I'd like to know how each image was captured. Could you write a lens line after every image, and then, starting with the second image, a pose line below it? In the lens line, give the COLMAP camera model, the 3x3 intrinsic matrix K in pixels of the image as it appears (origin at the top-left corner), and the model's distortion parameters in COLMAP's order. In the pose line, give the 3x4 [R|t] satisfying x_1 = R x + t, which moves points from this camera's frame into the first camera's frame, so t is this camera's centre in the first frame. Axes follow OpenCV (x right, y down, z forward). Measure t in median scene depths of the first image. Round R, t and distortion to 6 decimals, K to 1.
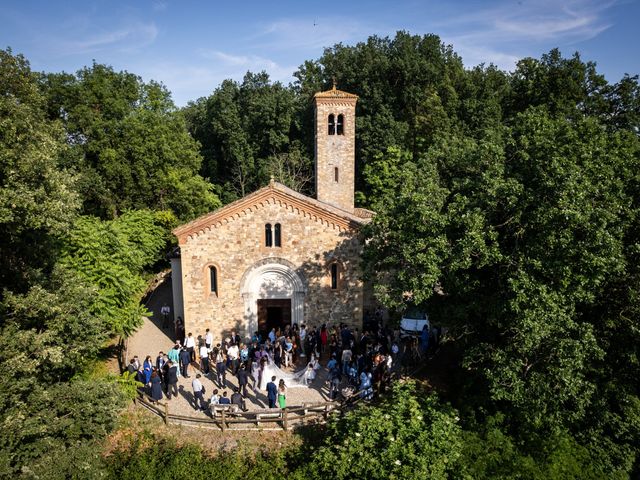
lens RADIAL K [[473.1, 0, 320.0], [0, 473.1, 240.0], [0, 0, 1]] dist [-0.050329, 0.002199]
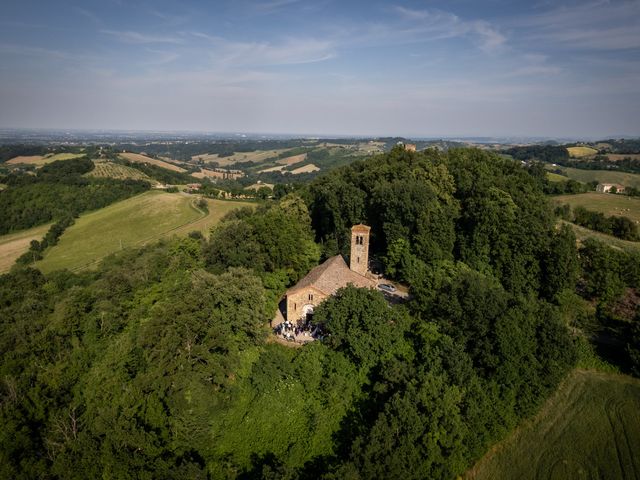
lens RADIAL K [[473.1, 0, 320.0], [0, 473.1, 240.0], [0, 0, 1]] dist [-0.050329, 0.002199]
pose [[0.944439, 0.104008, -0.311797, 0.701357], [-0.082503, 0.993259, 0.081424, -0.496820], [0.318164, -0.051176, 0.946653, -1.608753]]
